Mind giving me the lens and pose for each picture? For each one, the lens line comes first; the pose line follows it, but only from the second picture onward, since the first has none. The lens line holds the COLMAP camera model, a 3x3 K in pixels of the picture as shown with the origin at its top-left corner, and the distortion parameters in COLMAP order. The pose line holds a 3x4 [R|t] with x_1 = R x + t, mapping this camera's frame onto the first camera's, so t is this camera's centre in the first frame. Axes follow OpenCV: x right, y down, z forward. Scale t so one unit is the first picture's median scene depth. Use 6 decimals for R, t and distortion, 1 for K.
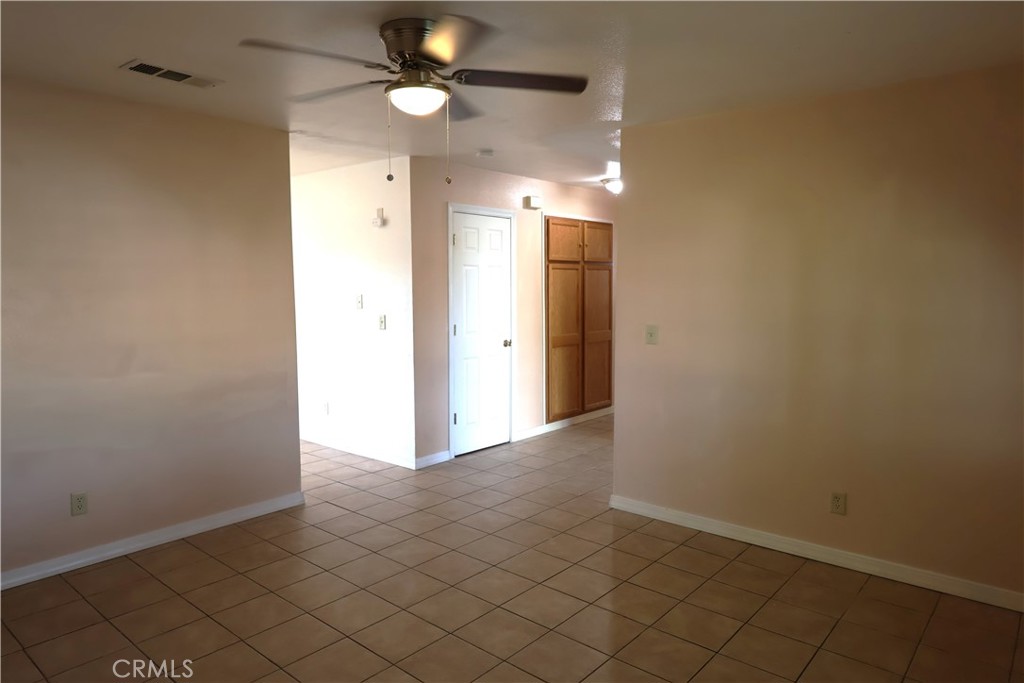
lens RADIAL K [[672.5, 0, 514.5], [0, 672.5, 338.8], [0, 0, 1]] dist [-0.002482, 0.001965]
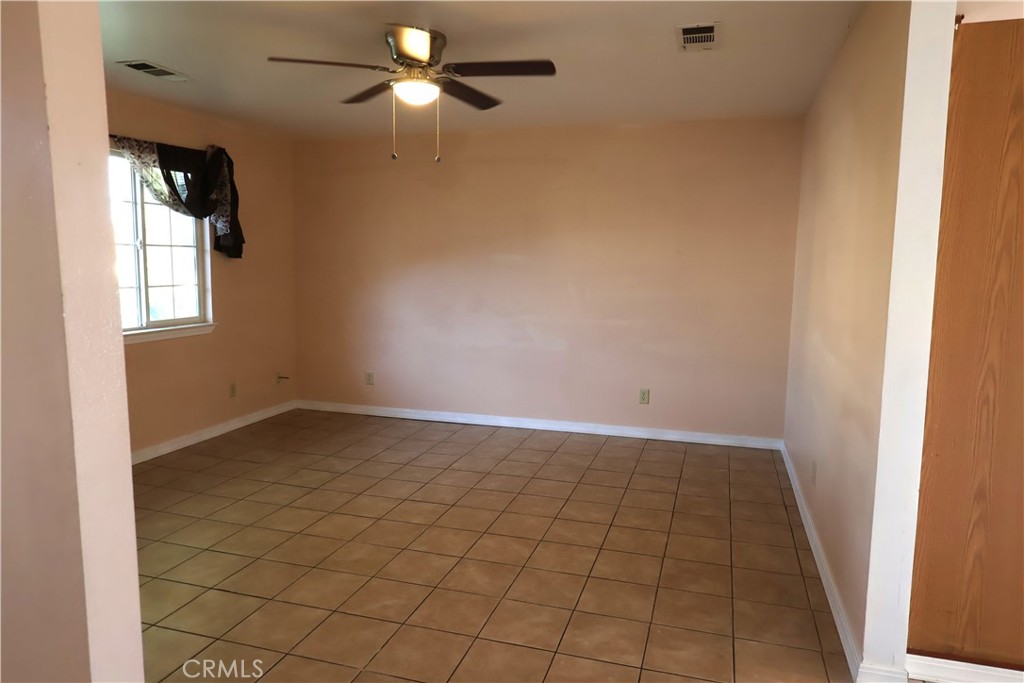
lens RADIAL K [[665.2, 0, 514.6], [0, 665.2, 343.9], [0, 0, 1]] dist [-0.007735, -0.000230]
pose [[-0.916289, 0.048095, -0.397619, 0.135869], [-0.040185, 0.976715, 0.210746, -0.129317], [0.398496, 0.209083, -0.893020, 1.633180]]
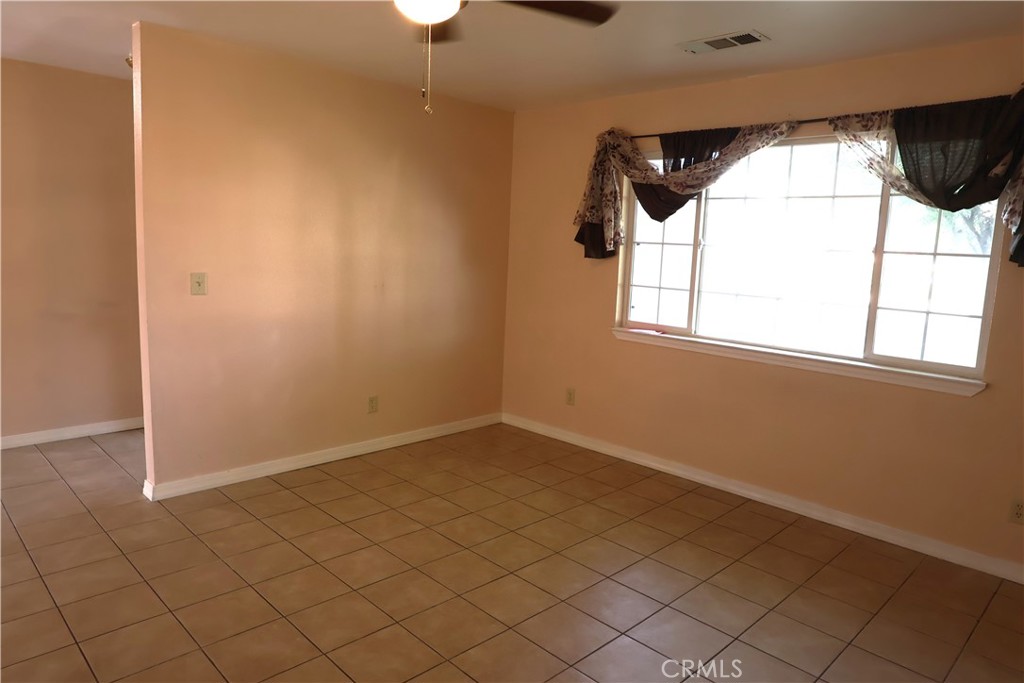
lens RADIAL K [[665.2, 0, 514.5], [0, 665.2, 341.1], [0, 0, 1]] dist [-0.007735, -0.000230]
pose [[0.066275, -0.143028, 0.987497, -0.736046], [0.040439, 0.989245, 0.140567, -0.045527], [-0.996982, 0.030617, 0.071346, 0.616937]]
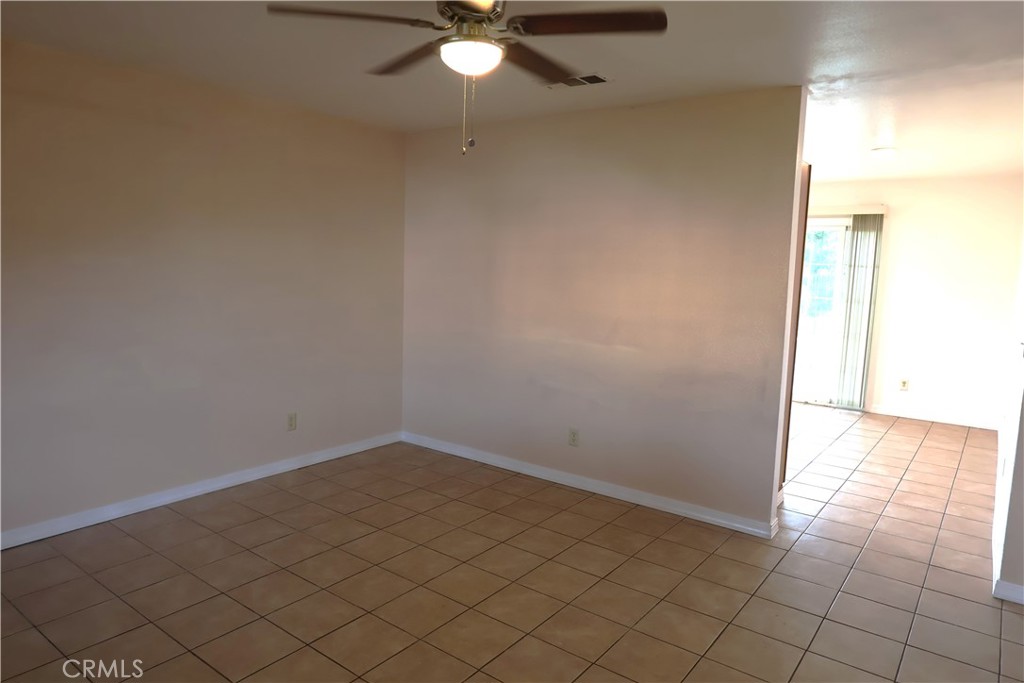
lens RADIAL K [[672.5, 0, 513.1], [0, 672.5, 333.2], [0, 0, 1]] dist [-0.002482, 0.001965]
pose [[0.069111, 0.121545, -0.990177, 0.580583], [-0.120926, 0.986252, 0.112623, -0.079753], [0.990253, 0.111955, 0.082859, 0.739769]]
